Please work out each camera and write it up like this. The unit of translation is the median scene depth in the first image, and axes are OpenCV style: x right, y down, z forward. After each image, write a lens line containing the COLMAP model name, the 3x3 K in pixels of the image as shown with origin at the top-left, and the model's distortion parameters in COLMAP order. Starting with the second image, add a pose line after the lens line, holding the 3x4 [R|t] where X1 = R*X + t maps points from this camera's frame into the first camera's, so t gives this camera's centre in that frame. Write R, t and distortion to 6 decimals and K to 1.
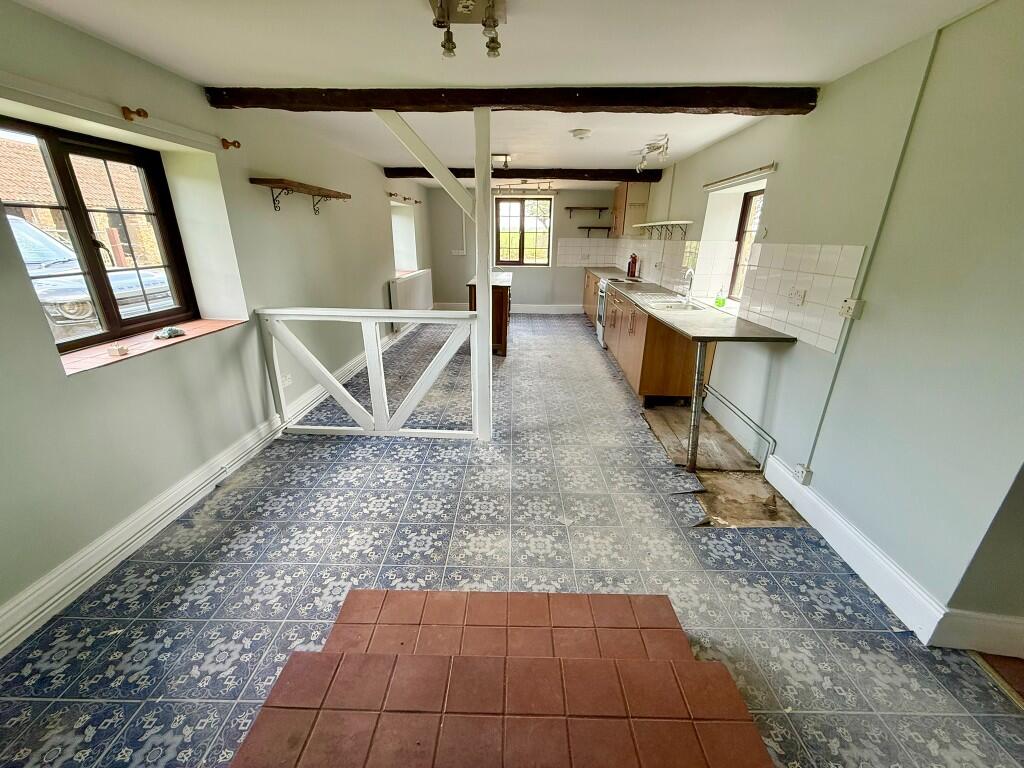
lens RADIAL K [[406.5, 0, 504.1], [0, 406.5, 379.9], [0, 0, 1]] dist [-0.000390, 0.000004]
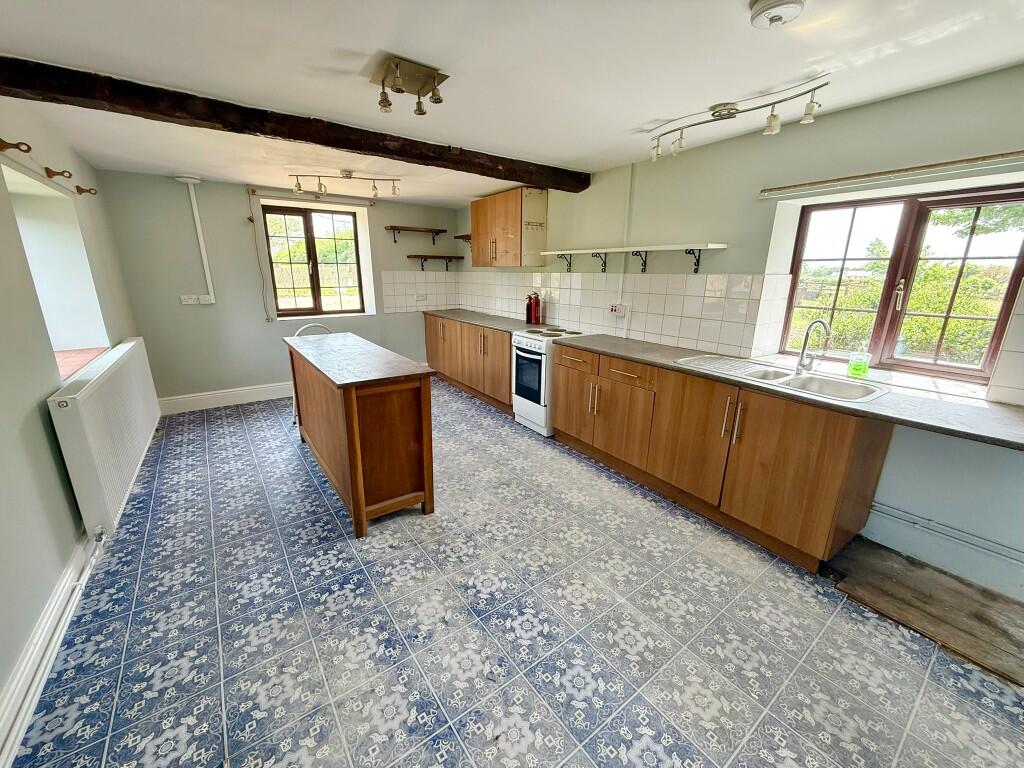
lens RADIAL K [[406.5, 0, 511.0], [0, 406.5, 383.7], [0, 0, 1]] dist [-0.000390, 0.000004]
pose [[0.791644, -0.168561, 0.587271, -0.125410], [0.206803, 0.978380, 0.002048, -0.130495], [-0.574920, 0.119828, 0.809388, 0.370924]]
